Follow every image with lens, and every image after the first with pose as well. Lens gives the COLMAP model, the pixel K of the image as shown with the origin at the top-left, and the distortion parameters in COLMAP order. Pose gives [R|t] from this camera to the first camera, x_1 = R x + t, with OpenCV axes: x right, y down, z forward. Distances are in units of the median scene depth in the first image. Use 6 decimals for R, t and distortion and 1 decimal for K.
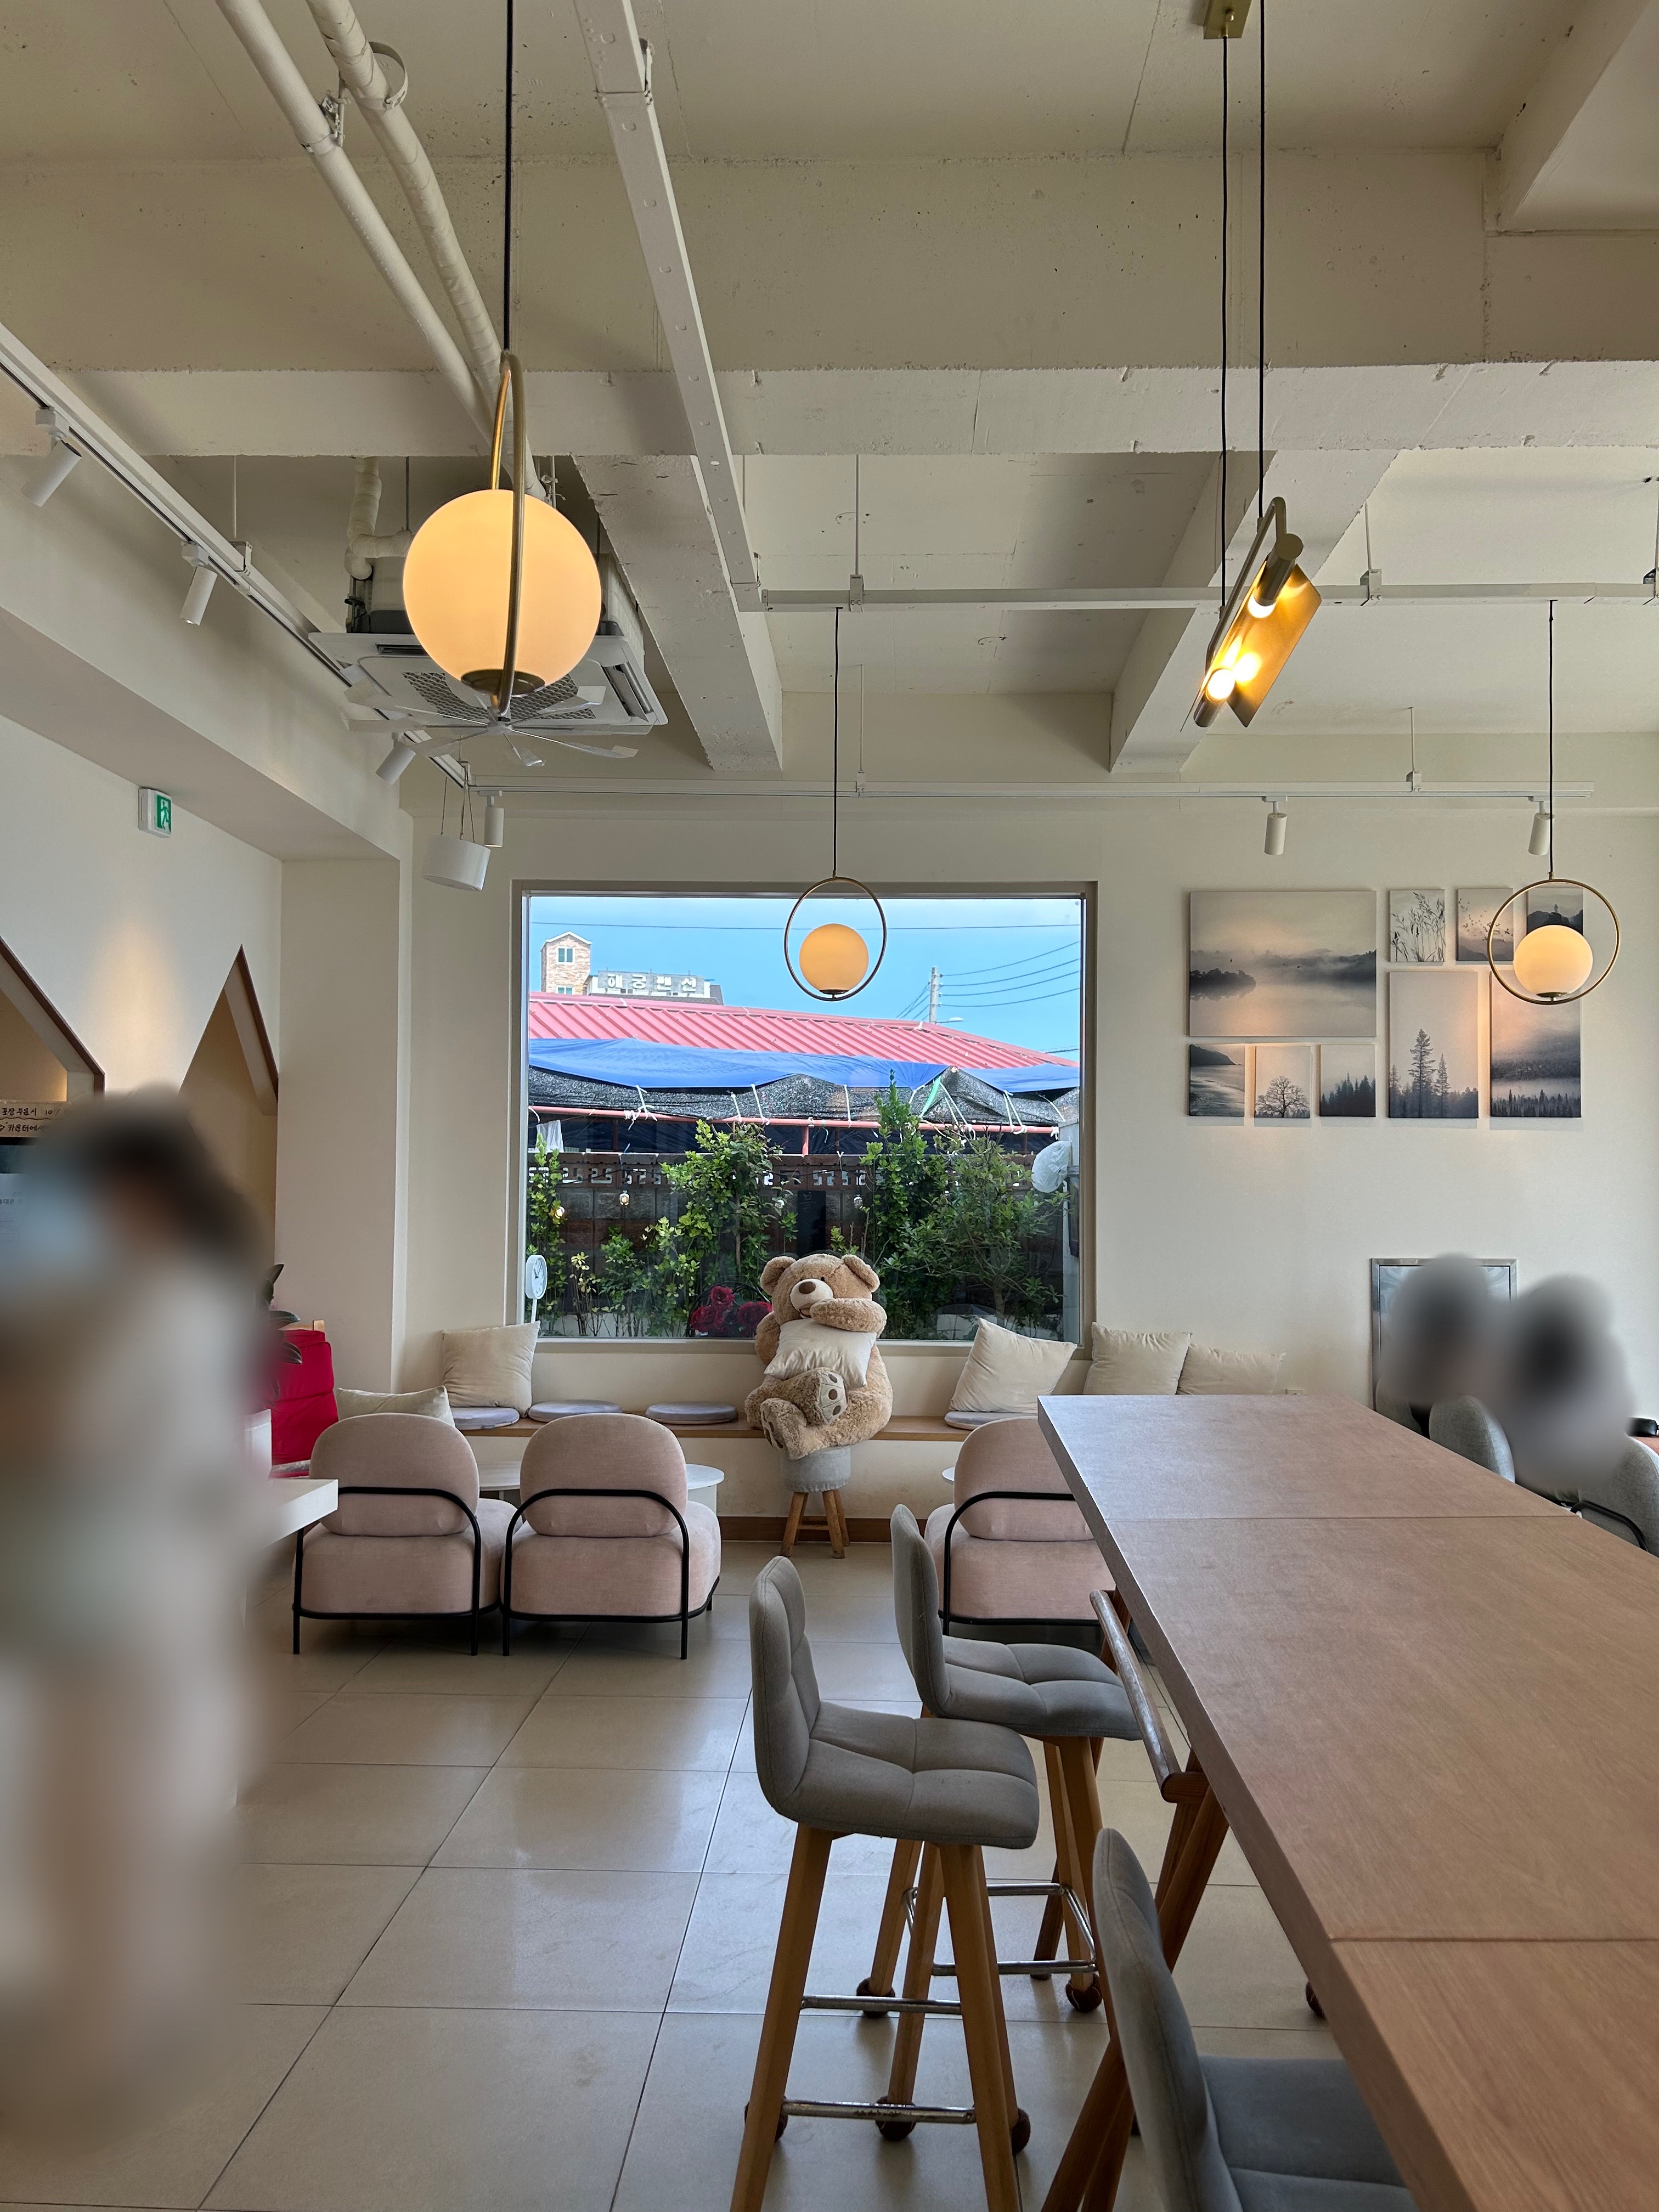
lens RADIAL K [[1666.4, 0, 829.5], [0, 1666.4, 1106.0], [0, 0, 1]] dist [0.121530, -0.261826]
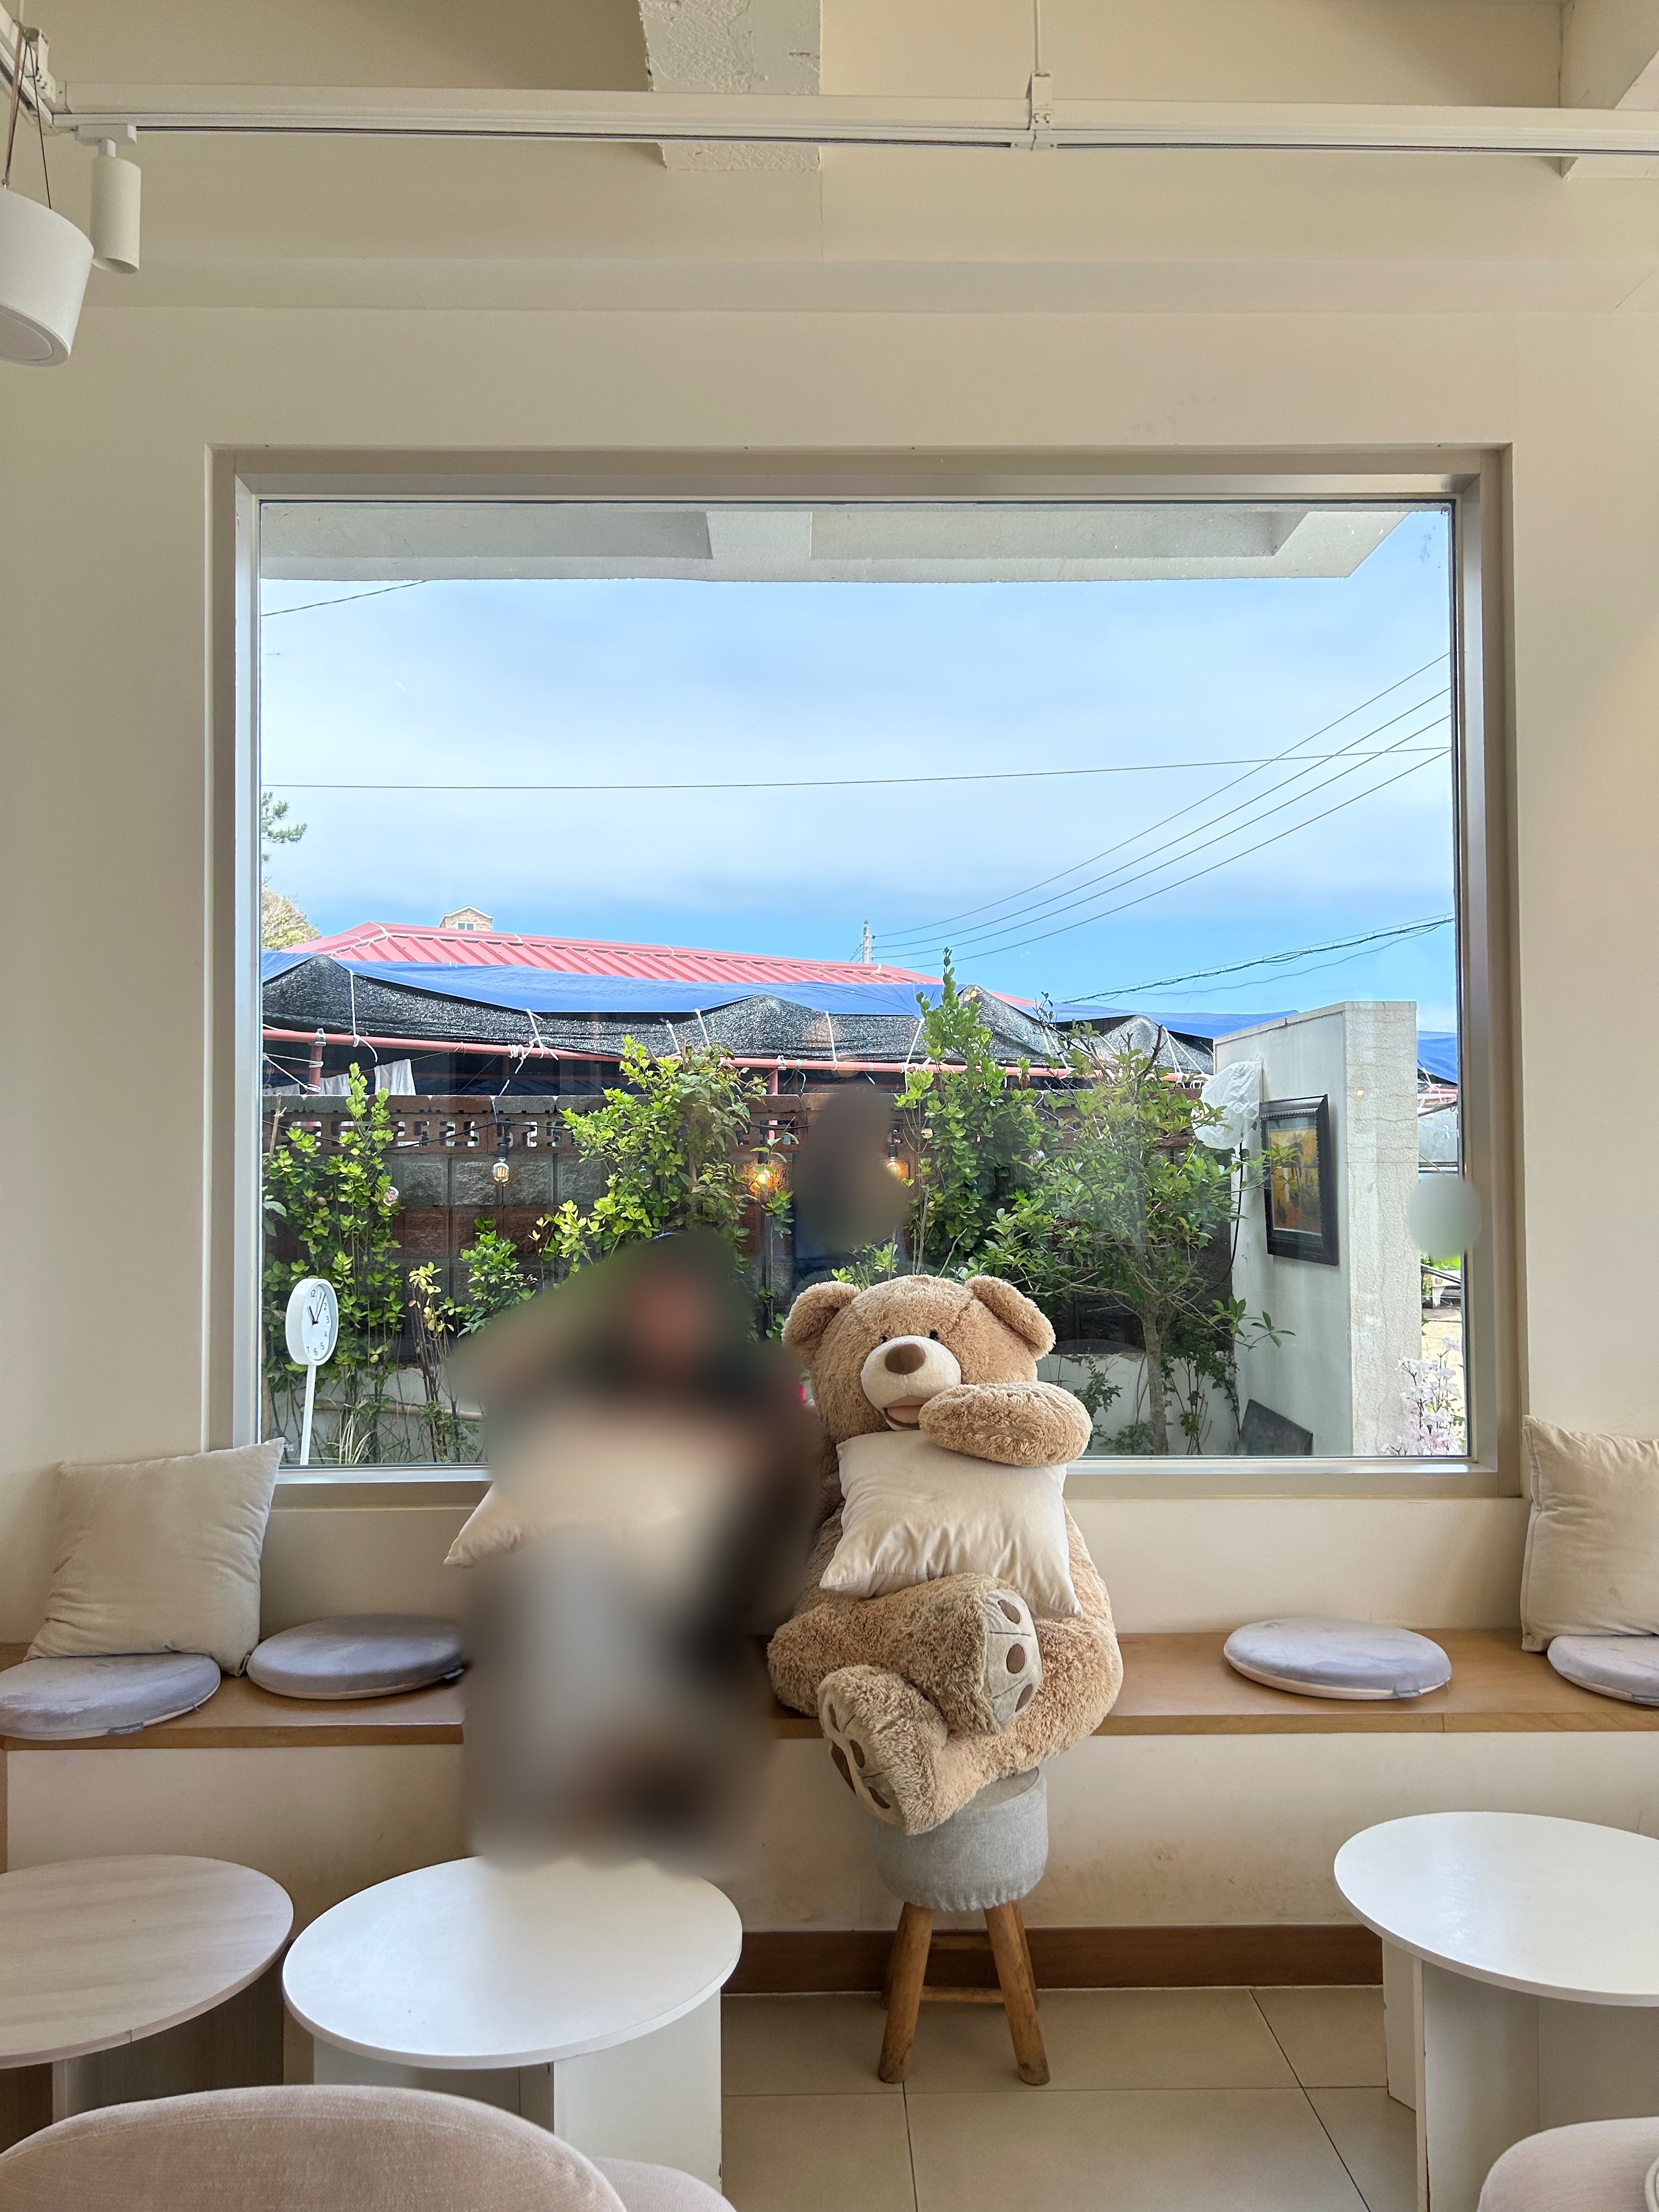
lens RADIAL K [[1666.4, 0, 829.5], [0, 1666.4, 1106.0], [0, 0, 1]] dist [0.121530, -0.261826]
pose [[0.998483, -0.013518, 0.053369, -0.037789], [0.012987, 0.999863, 0.010285, 0.027795], [-0.053500, -0.009576, 0.998522, 0.401369]]
